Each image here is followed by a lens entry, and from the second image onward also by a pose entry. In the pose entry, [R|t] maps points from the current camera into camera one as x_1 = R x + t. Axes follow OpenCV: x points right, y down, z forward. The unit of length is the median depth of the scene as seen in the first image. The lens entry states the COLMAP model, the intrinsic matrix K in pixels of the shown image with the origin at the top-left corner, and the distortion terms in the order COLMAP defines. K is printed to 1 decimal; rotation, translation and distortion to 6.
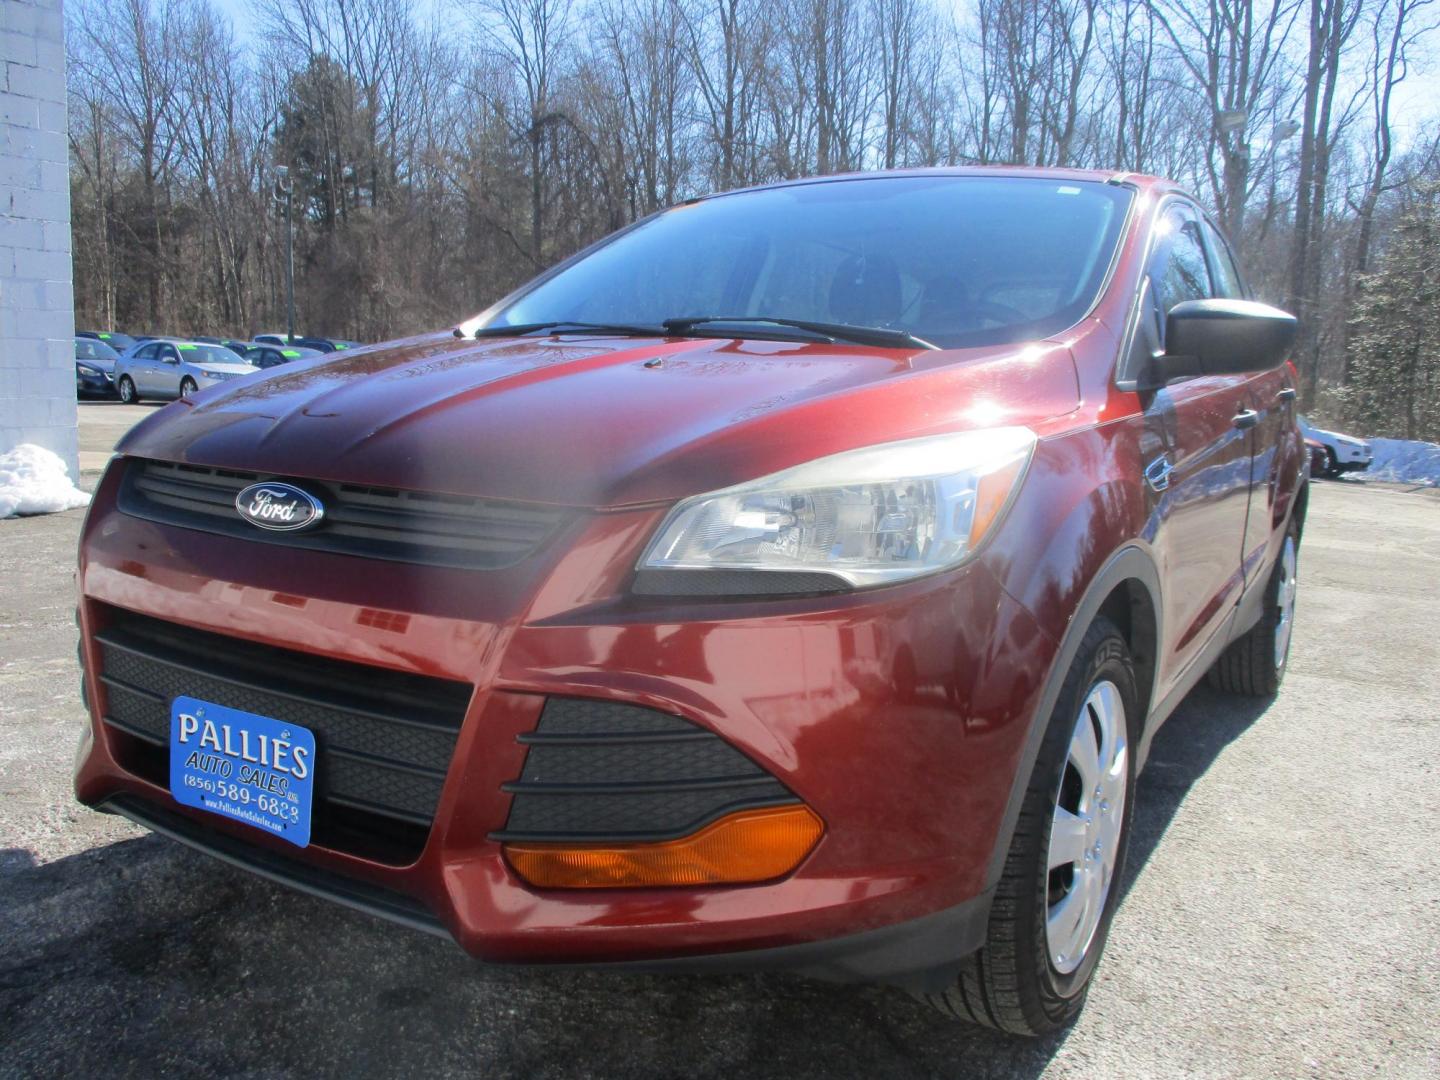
lens RADIAL K [[1152.1, 0, 725.1], [0, 1152.1, 543.8], [0, 0, 1]] dist [-0.020286, -0.005609]
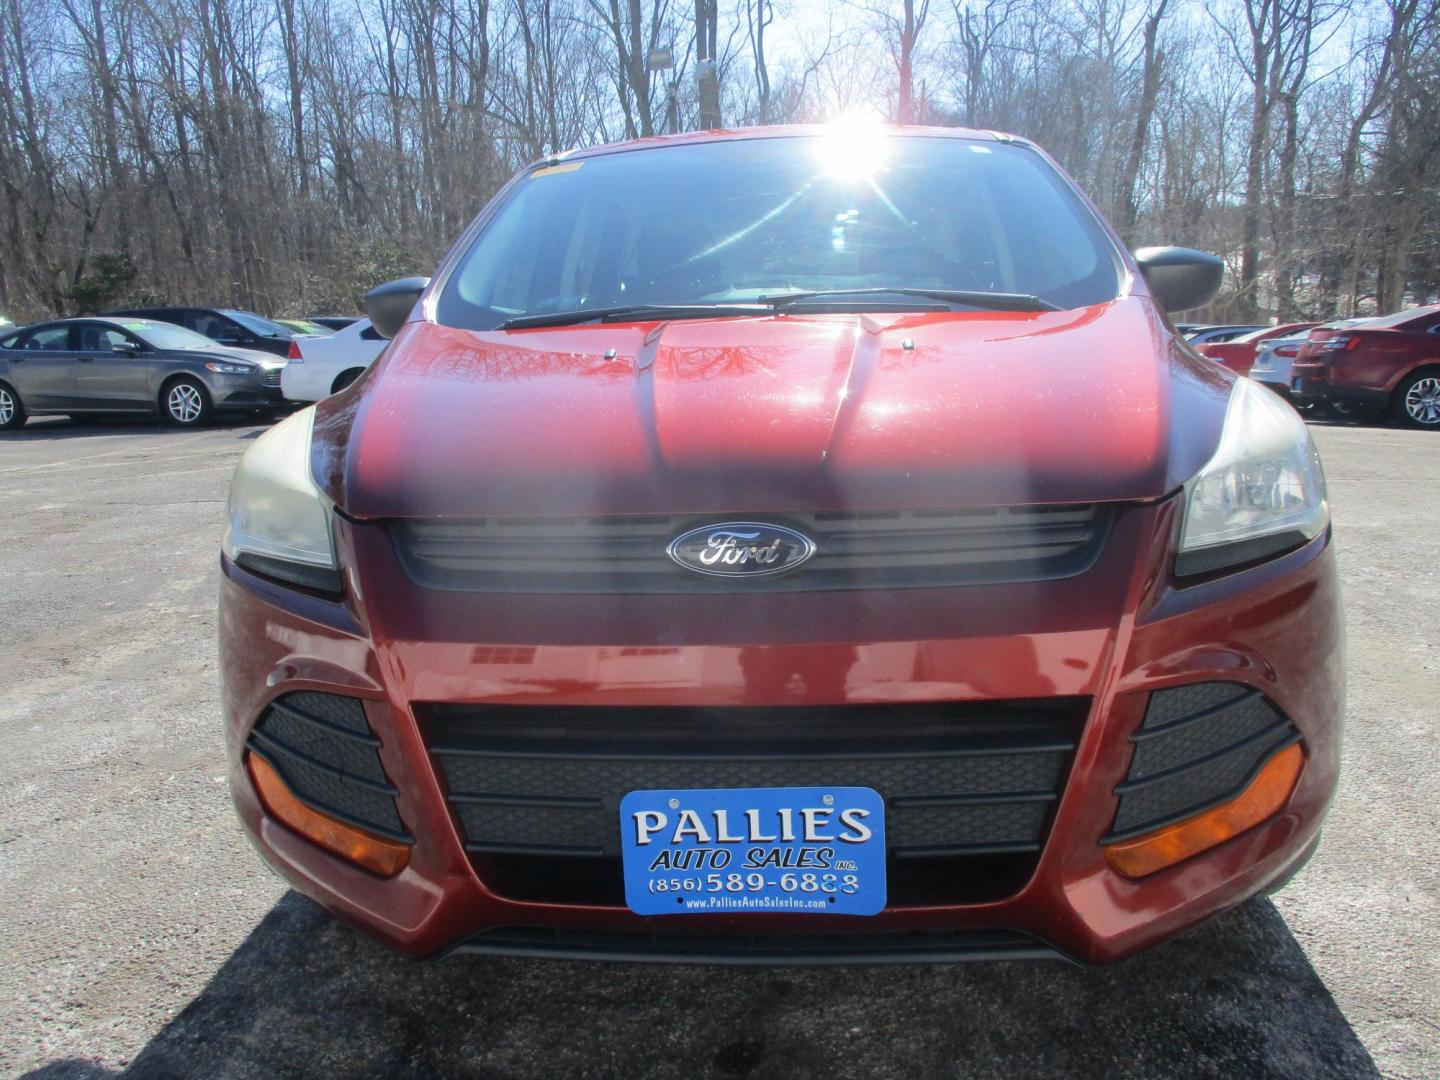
lens RADIAL K [[1152.1, 0, 724.8], [0, 1152.1, 547.7], [0, 0, 1]] dist [-0.020286, -0.005609]
pose [[0.891162, -0.156212, 0.425944, -0.768207], [0.133405, 0.987574, 0.083074, -0.107071], [-0.433629, -0.017209, 0.900927, 0.222847]]
